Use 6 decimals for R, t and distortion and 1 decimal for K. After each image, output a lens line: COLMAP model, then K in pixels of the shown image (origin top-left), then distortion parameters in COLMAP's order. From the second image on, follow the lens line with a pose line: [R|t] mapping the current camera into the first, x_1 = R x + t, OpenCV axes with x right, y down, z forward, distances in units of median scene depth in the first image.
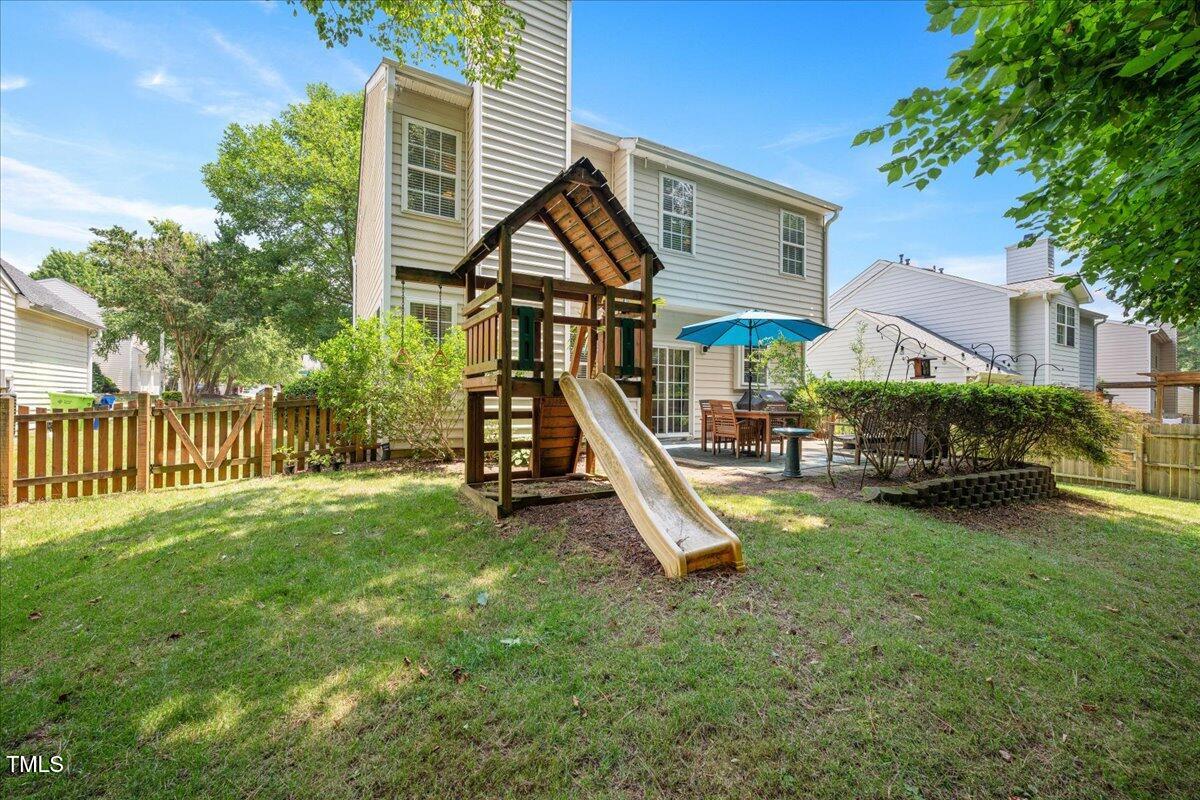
lens RADIAL K [[499.5, 0, 597.3], [0, 499.5, 398.3], [0, 0, 1]] dist [-0.000956, -0.000351]
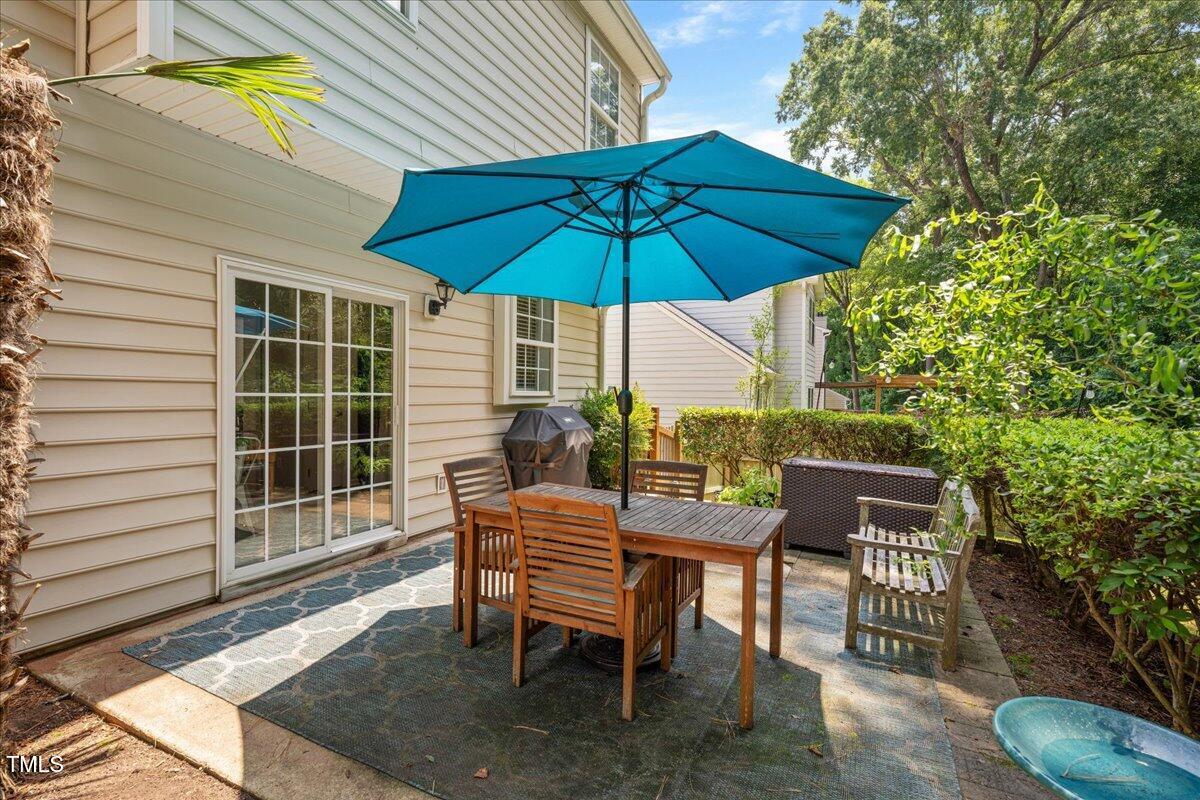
lens RADIAL K [[544.2, 0, 600.0], [0, 544.2, 400.0], [0, 0, 1]] dist [-0.000242, 0.000134]
pose [[0.828904, -0.013169, 0.559236, 0.079920], [-0.000076, 0.999720, 0.023654, -0.034160], [-0.559391, -0.019650, 0.828671, 0.546522]]
